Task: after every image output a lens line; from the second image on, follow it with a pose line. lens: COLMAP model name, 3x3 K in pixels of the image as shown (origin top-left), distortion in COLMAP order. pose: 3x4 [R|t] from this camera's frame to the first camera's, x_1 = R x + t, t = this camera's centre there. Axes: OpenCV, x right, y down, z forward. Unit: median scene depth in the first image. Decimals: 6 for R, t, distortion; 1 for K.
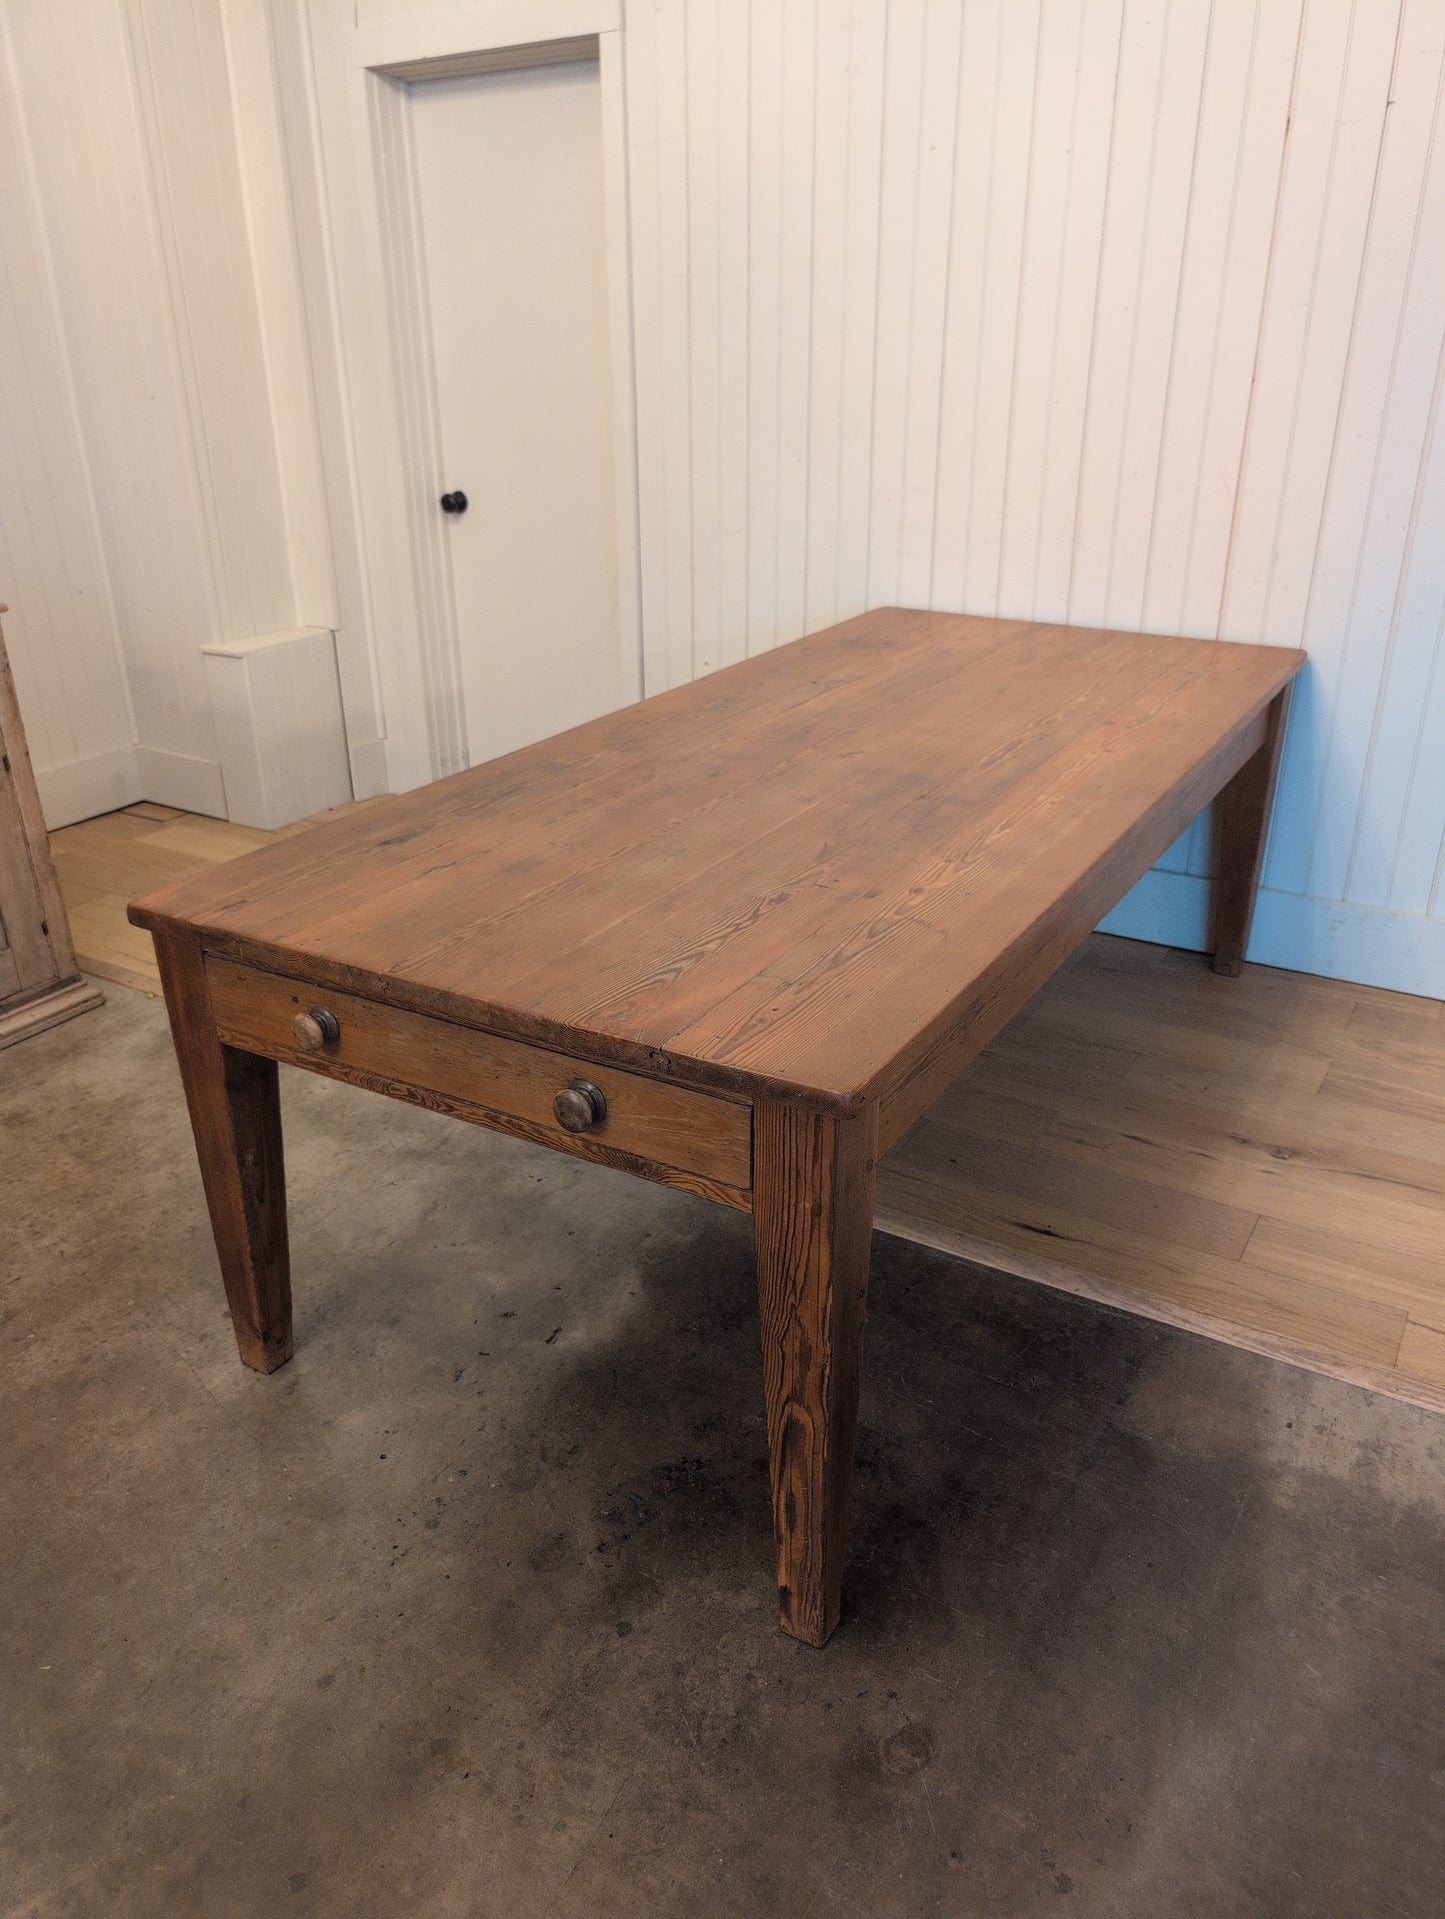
lens RADIAL K [[1387.1, 0, 721.9], [0, 1387.1, 974.8], [0, 0, 1]] dist [0.002319, -0.001810]
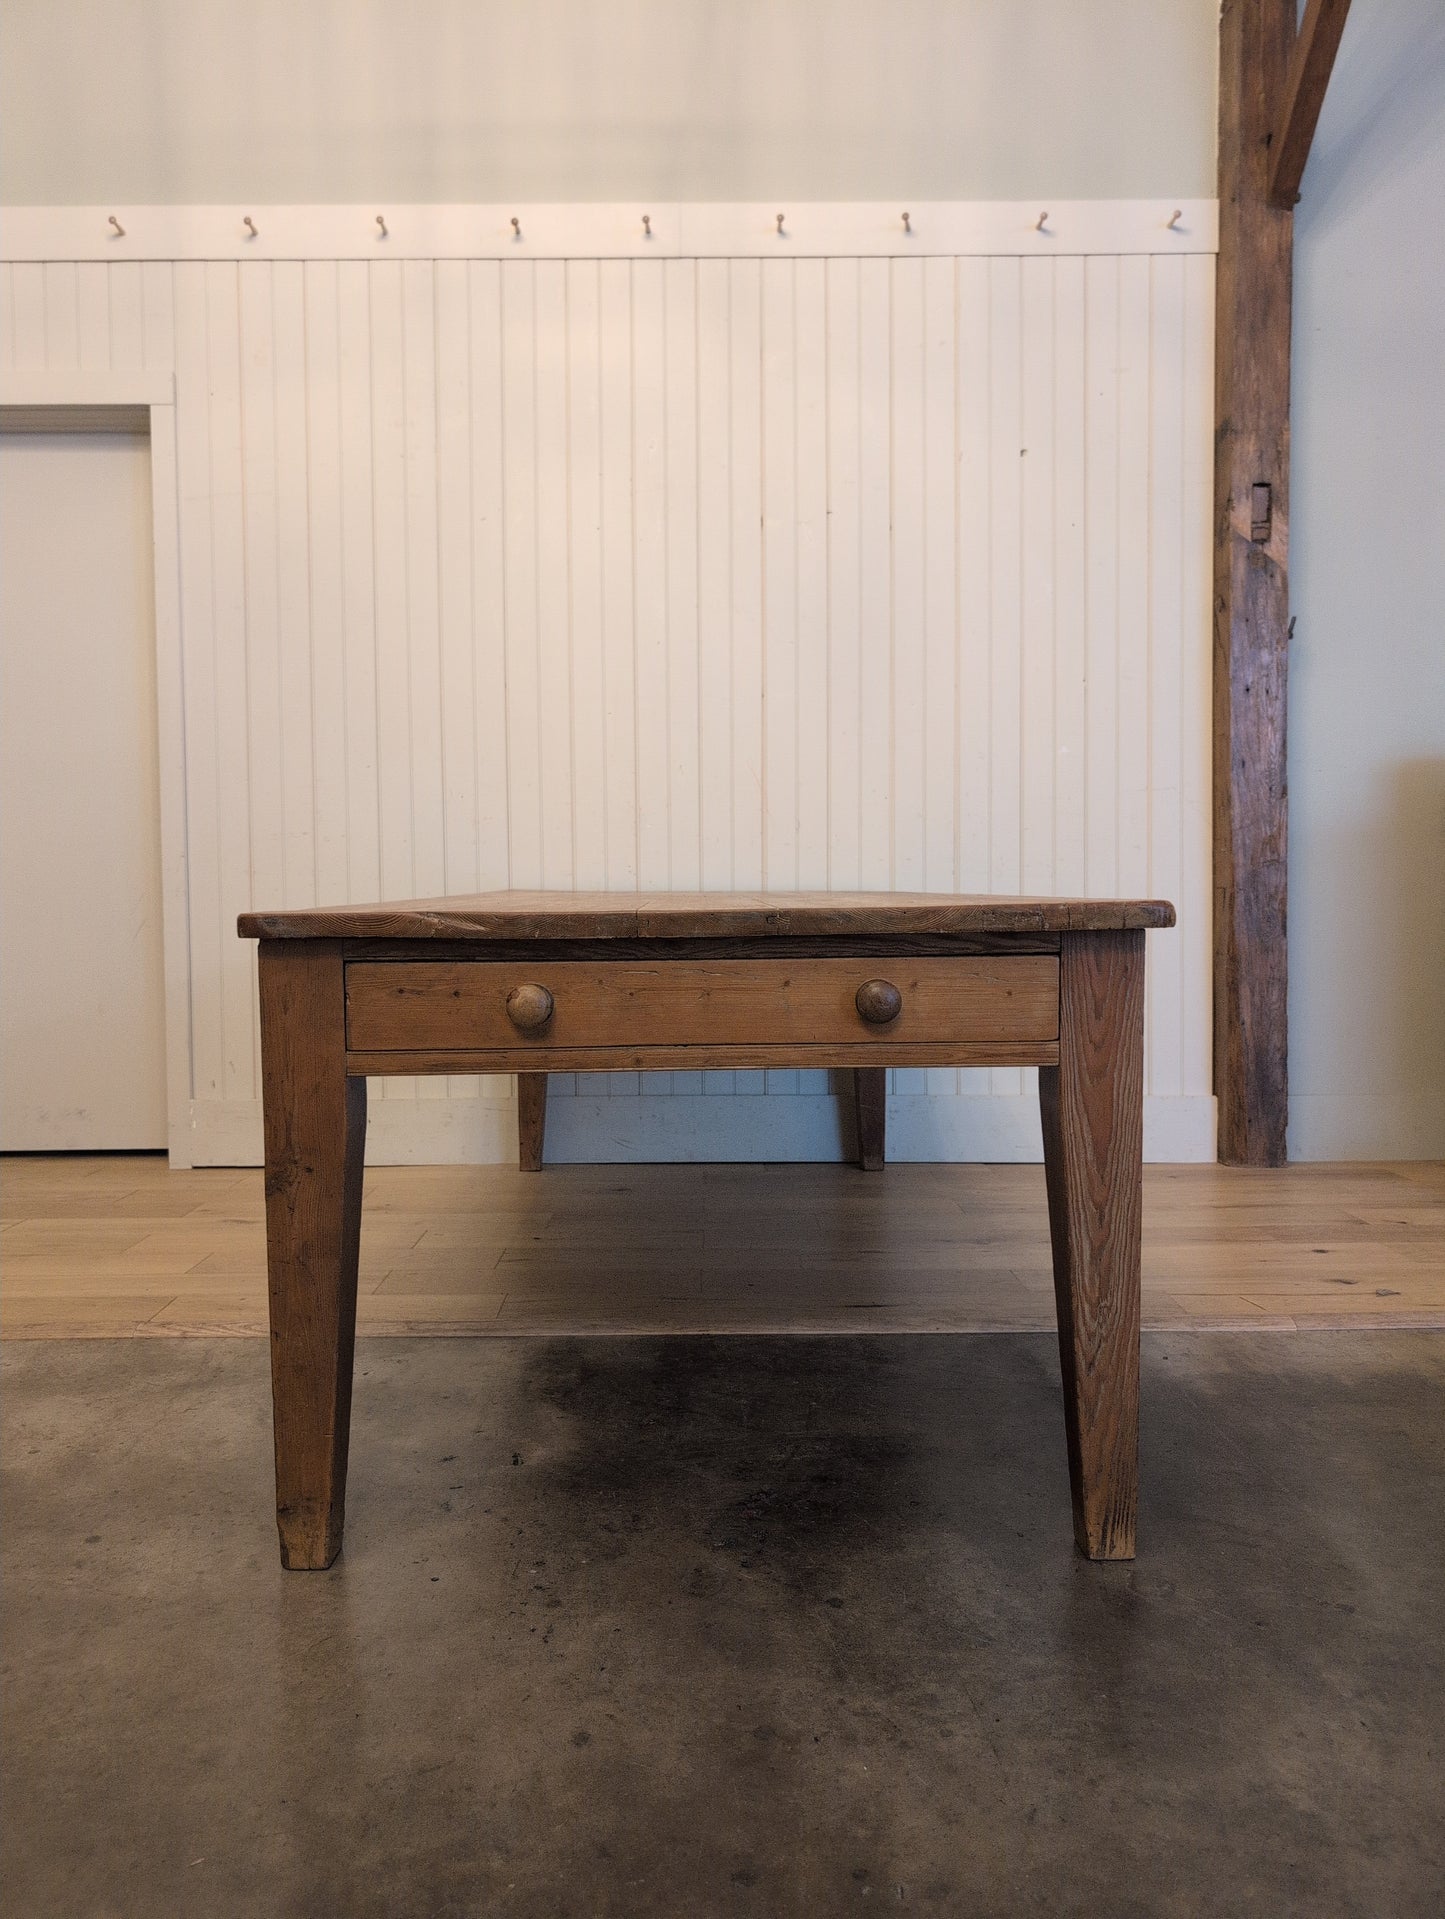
lens RADIAL K [[1380.8, 0, 718.9], [0, 1380.8, 969.7], [0, 0, 1]] dist [0.007996, -0.006070]
pose [[0.850154, -0.026103, 0.525887, -0.498111], [0.215636, 0.928432, -0.302515, 0.282857], [-0.480354, 0.370585, 0.794939, 0.129655]]
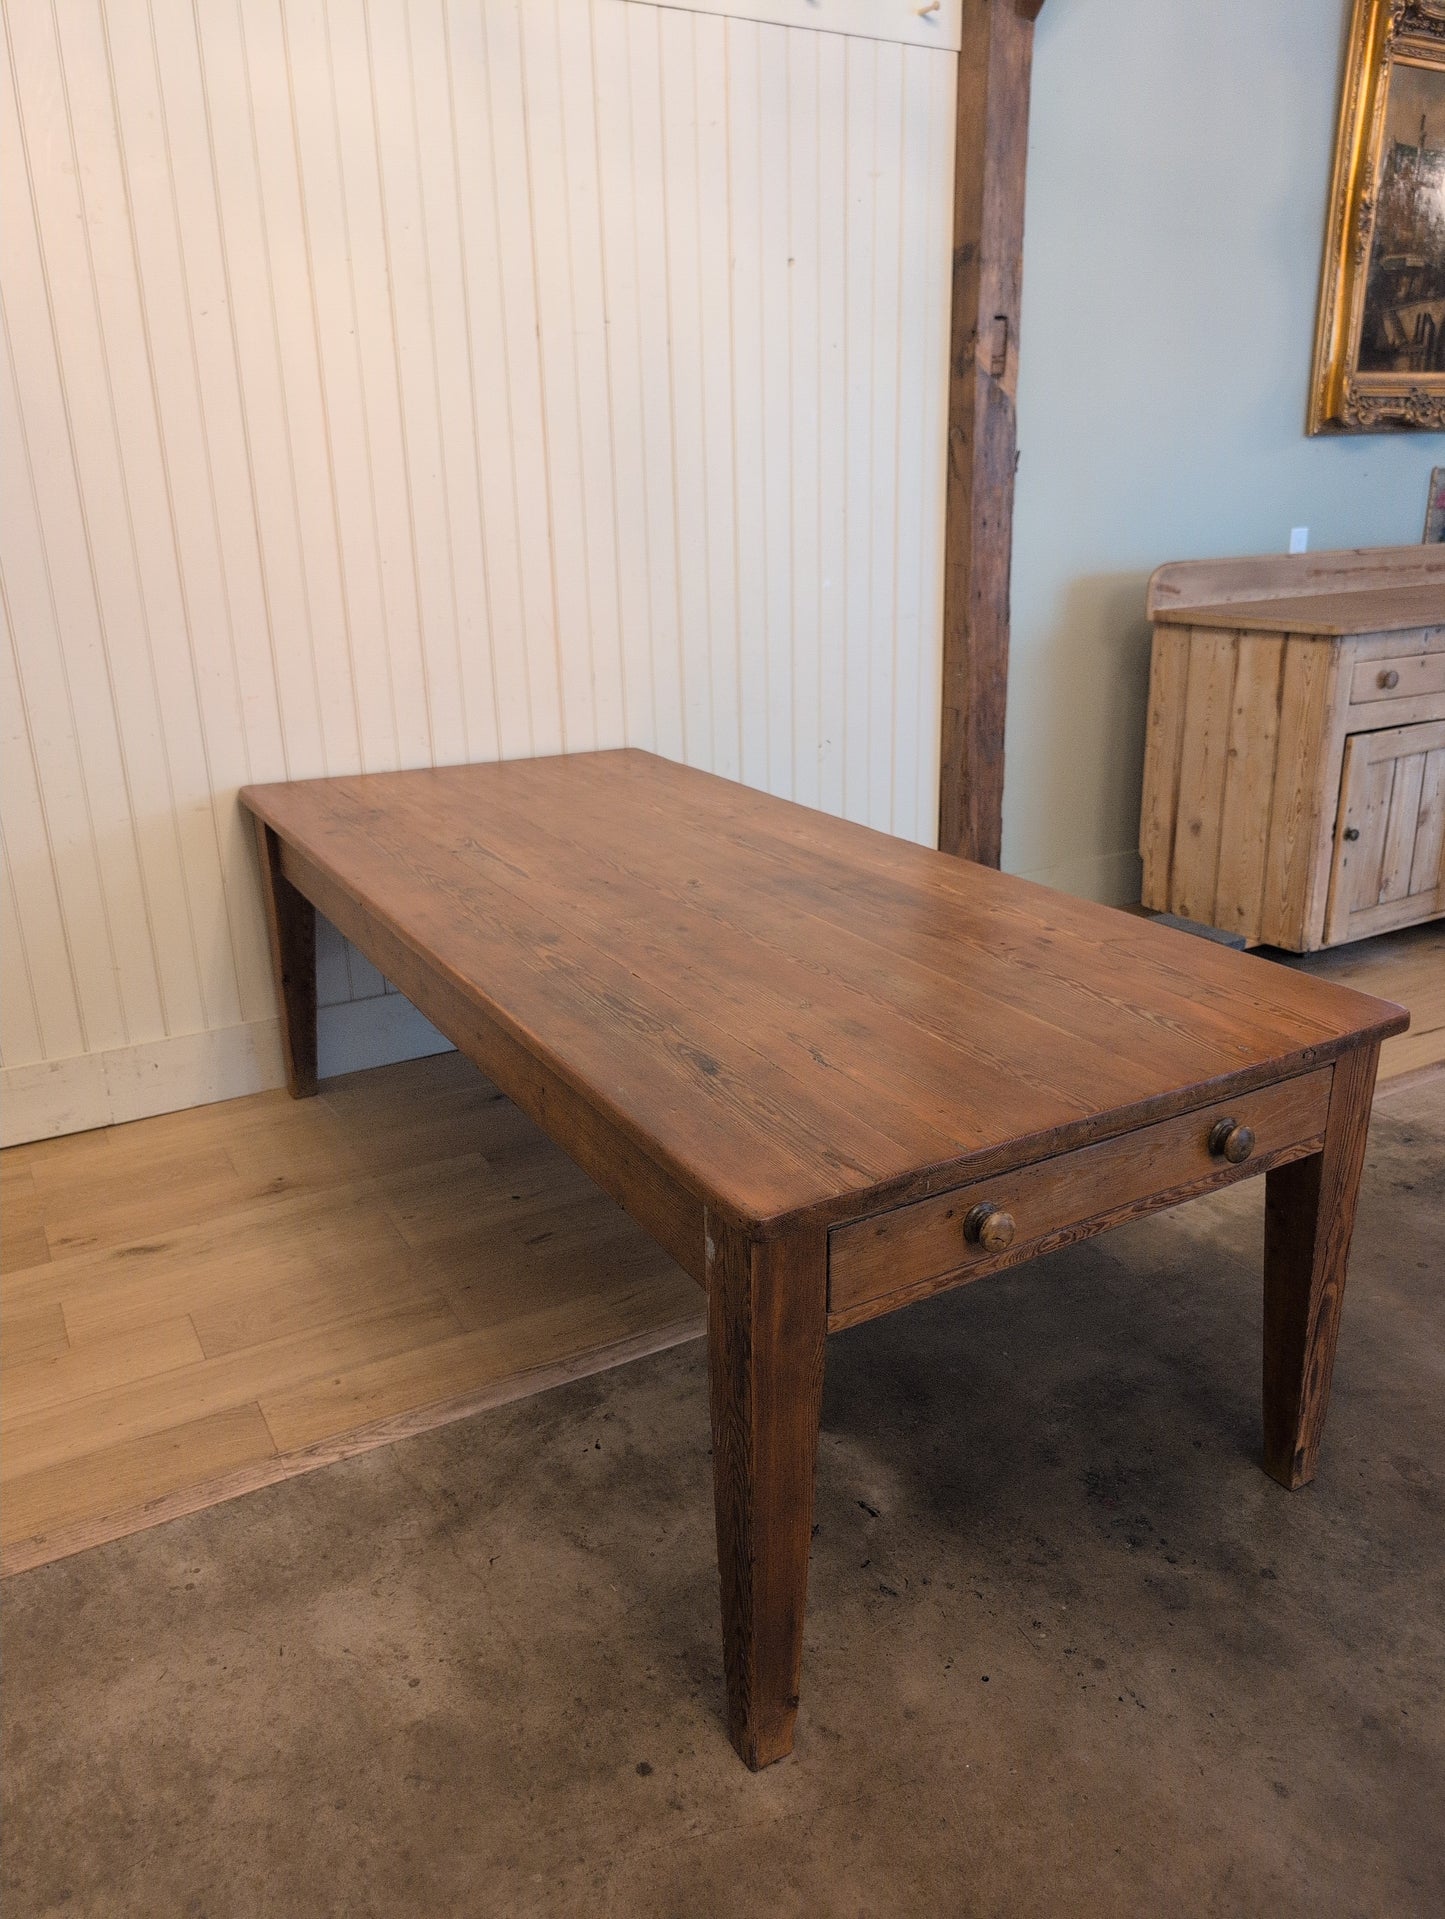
lens RADIAL K [[1383.8, 0, 727.3], [0, 1383.8, 953.1], [0, 0, 1]] dist [0.009737, -0.012050]
pose [[0.482938, -0.283359, 0.828540, -0.905907], [0.372994, 0.922630, 0.098127, -0.237037], [-0.792241, 0.261652, 0.551265, 0.481772]]
